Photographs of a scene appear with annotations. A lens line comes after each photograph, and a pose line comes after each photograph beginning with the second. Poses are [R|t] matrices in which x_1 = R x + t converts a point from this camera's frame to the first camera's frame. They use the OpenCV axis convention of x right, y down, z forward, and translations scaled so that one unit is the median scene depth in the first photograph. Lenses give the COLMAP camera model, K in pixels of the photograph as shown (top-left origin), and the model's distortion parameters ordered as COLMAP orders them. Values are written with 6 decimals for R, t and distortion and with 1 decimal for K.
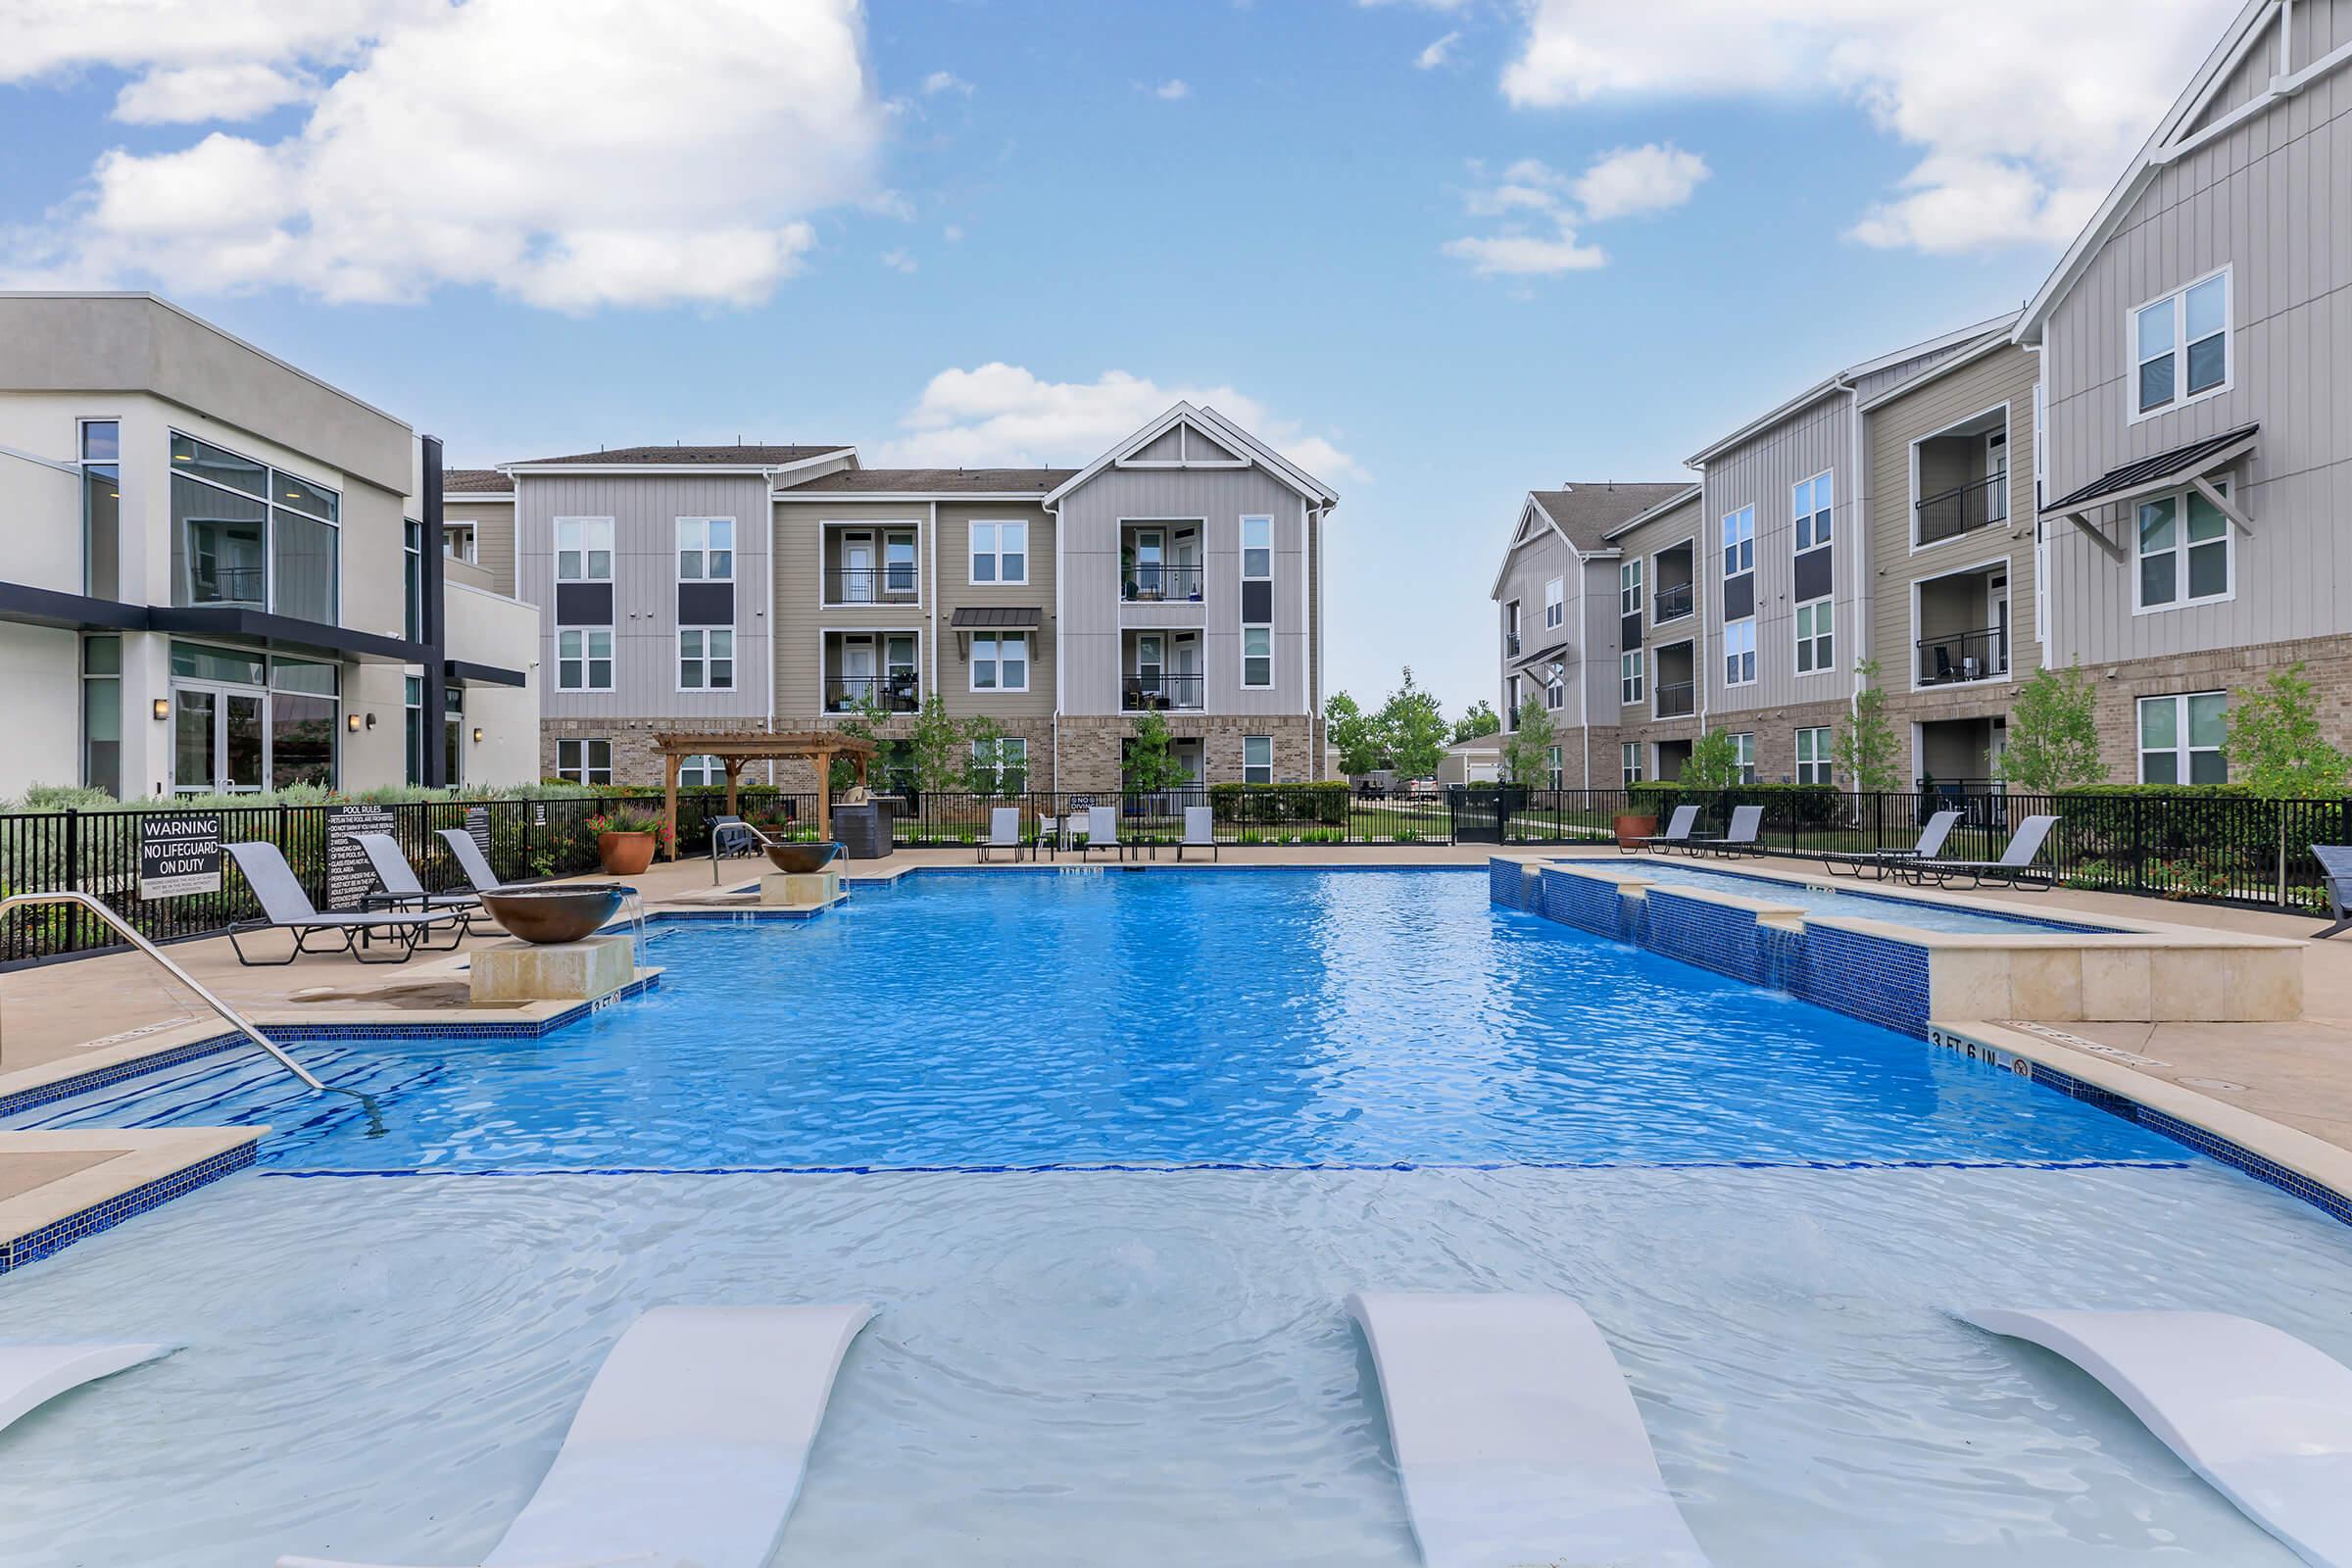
lens RADIAL K [[1173.0, 0, 1162.9], [0, 1173.0, 802.6], [0, 0, 1]] dist [-0.017674, 0.000152]
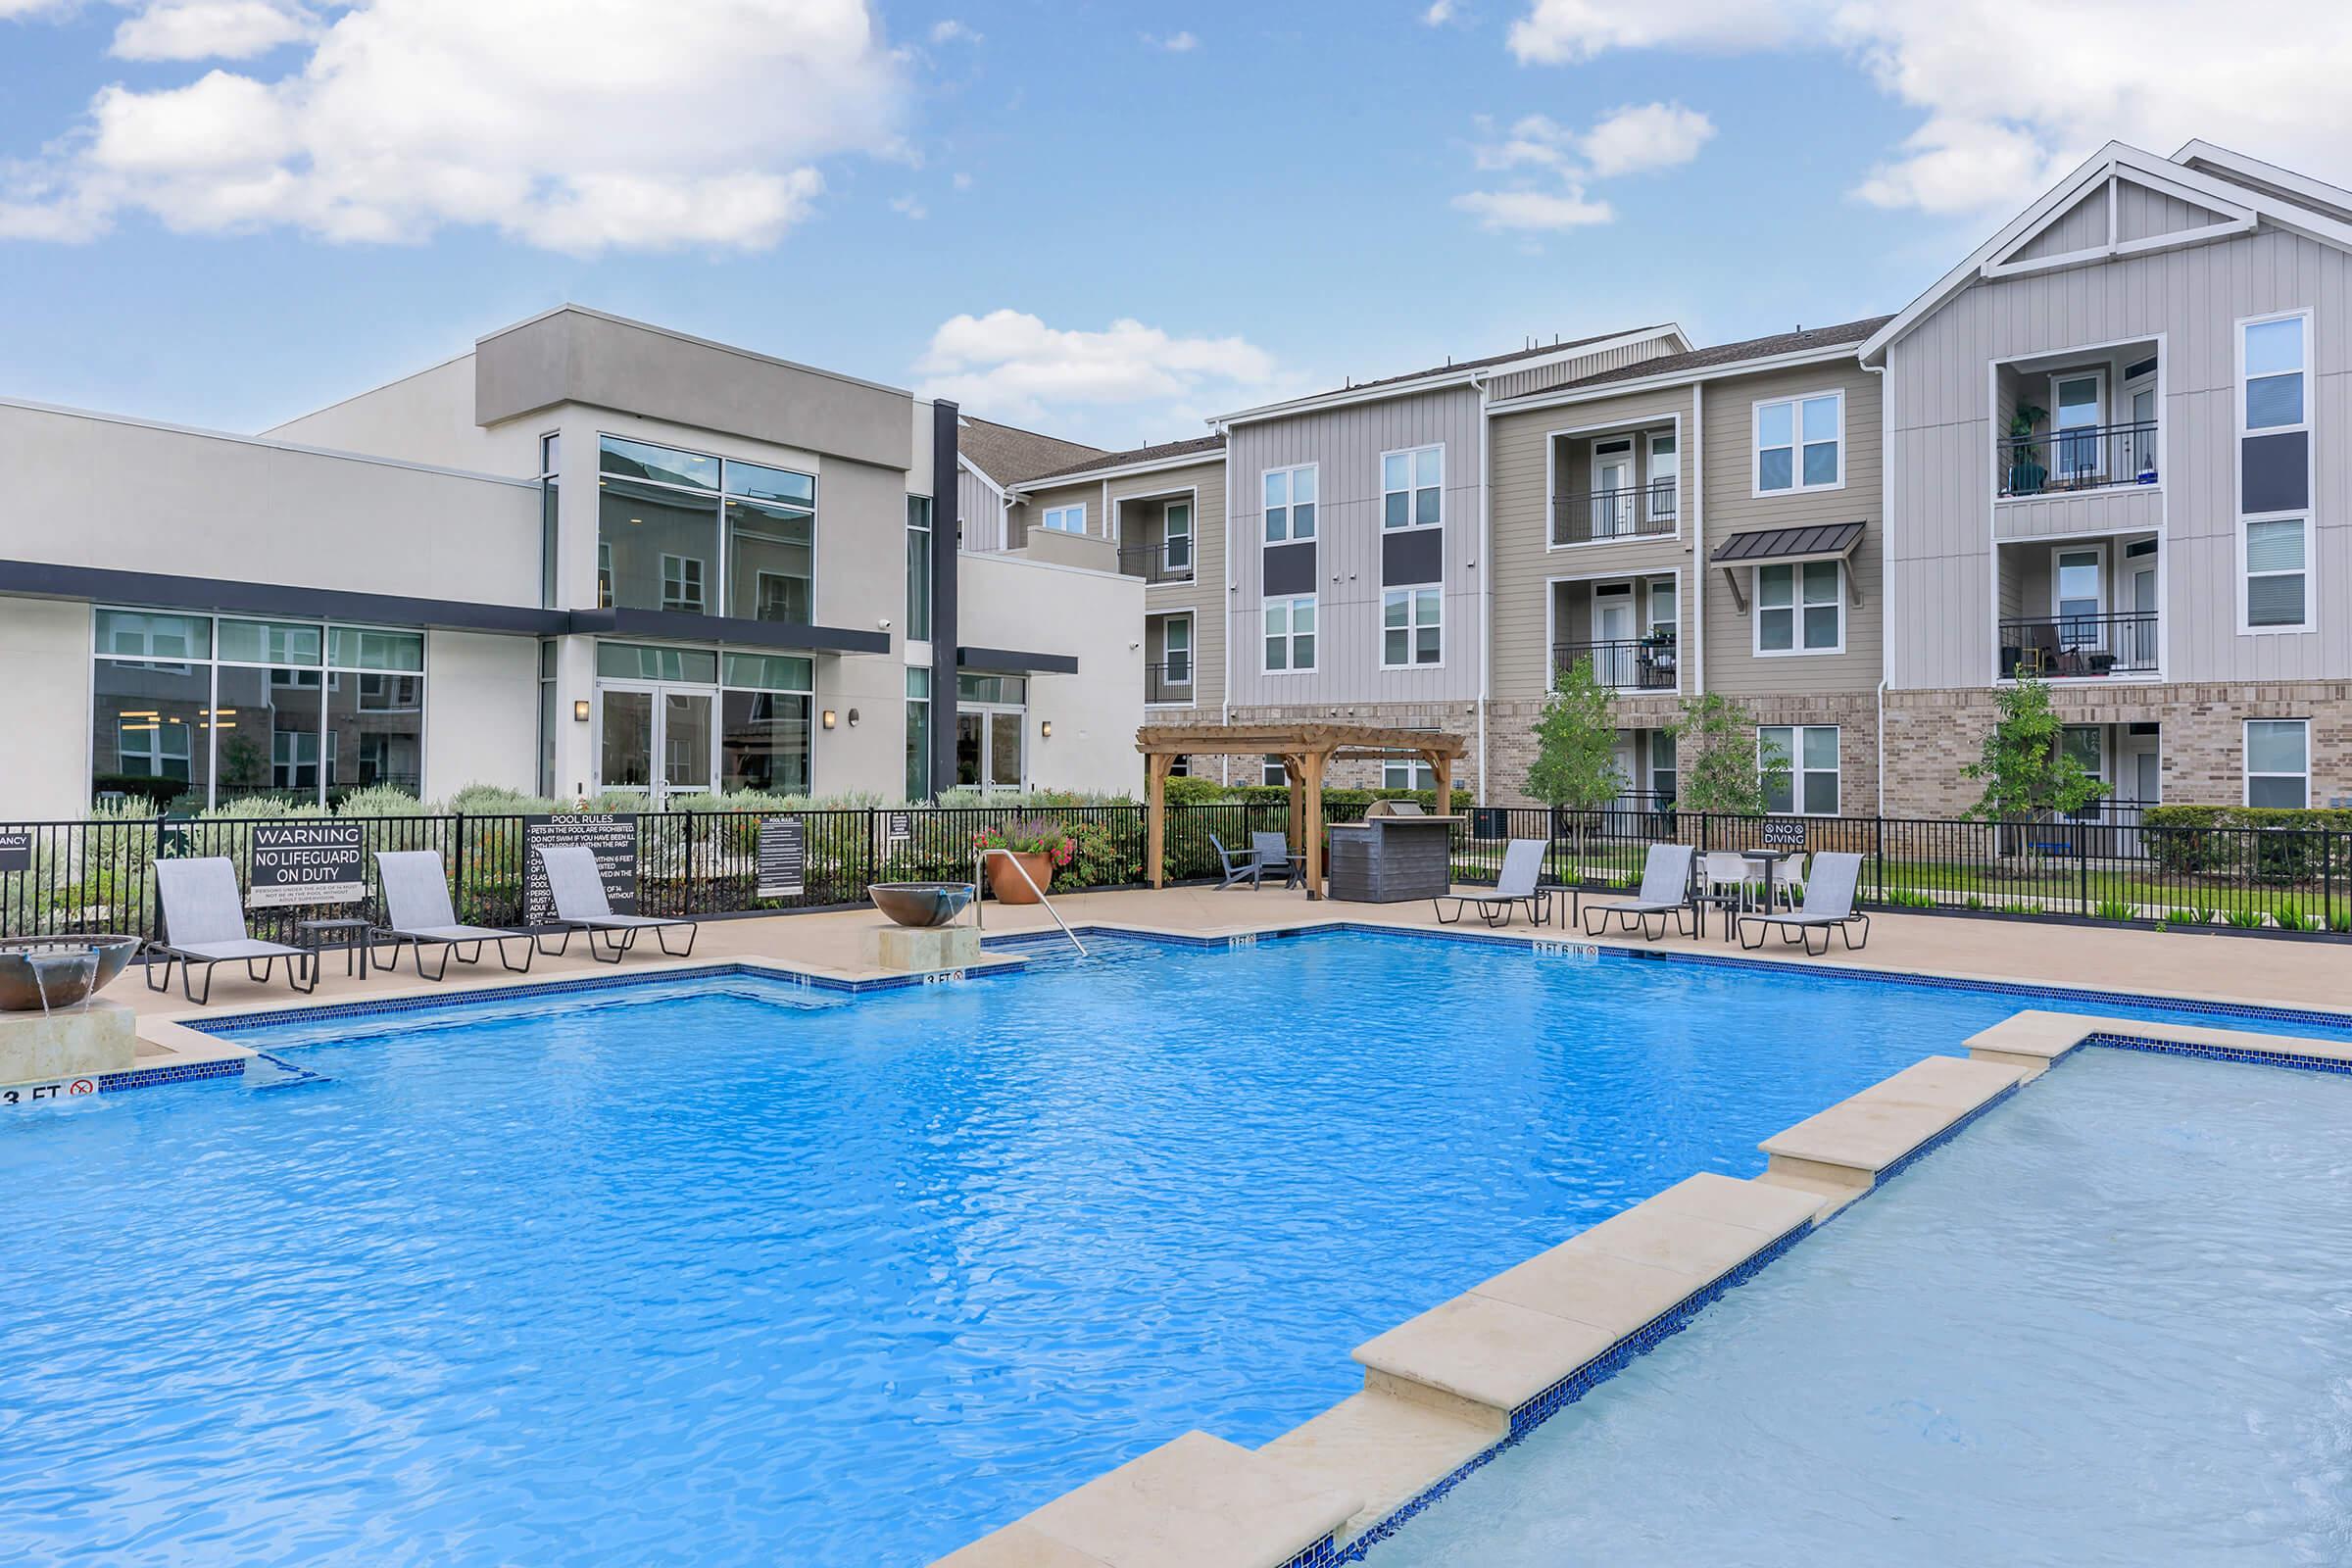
lens RADIAL K [[1488.3, 0, 1185.5], [0, 1488.3, 763.7], [0, 0, 1]] dist [0.000094, 0.001021]
pose [[0.748274, 0.011125, -0.663296, 0.162988], [-0.028120, 0.999493, -0.014959, -0.012233], [0.662793, 0.029846, 0.748207, 0.155488]]
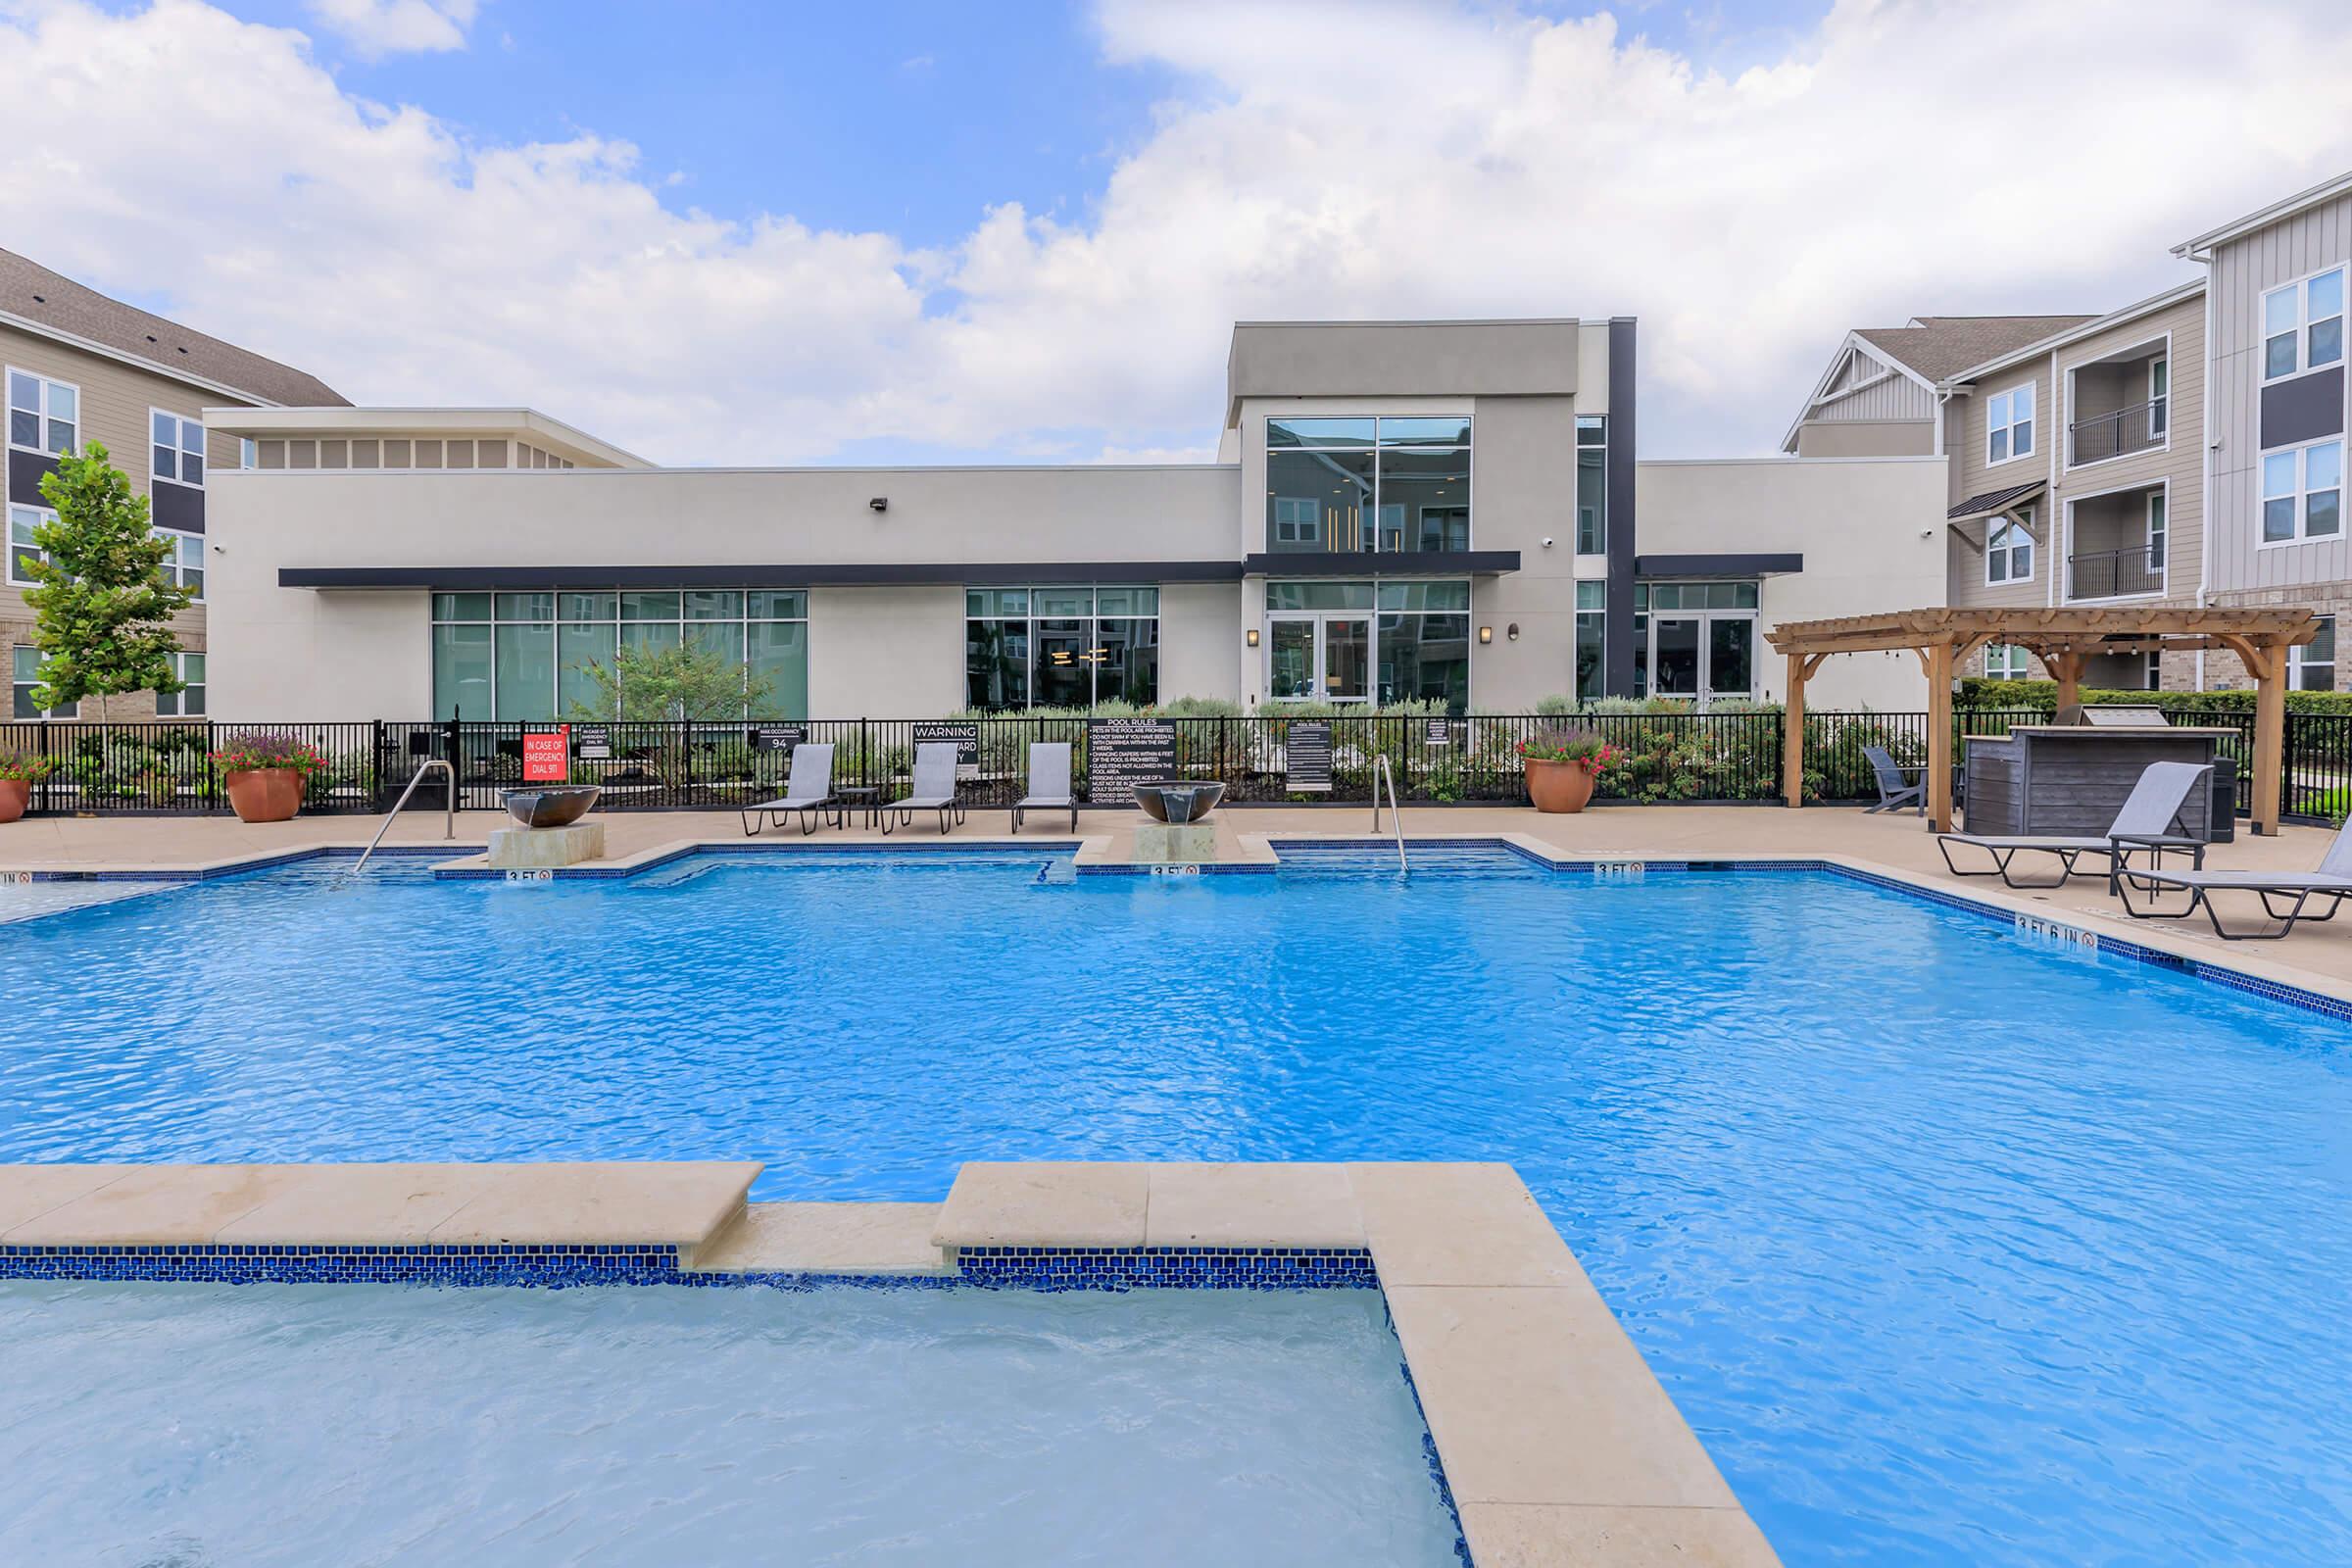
lens RADIAL K [[1173.0, 0, 1099.4], [0, 1173.0, 686.2], [0, 0, 1]] dist [-0.017674, 0.000152]
pose [[-0.046576, 0.006322, -0.998895, 0.184322], [-0.008801, 0.999939, 0.006739, -0.014093], [0.998876, 0.009105, -0.046517, 0.368653]]
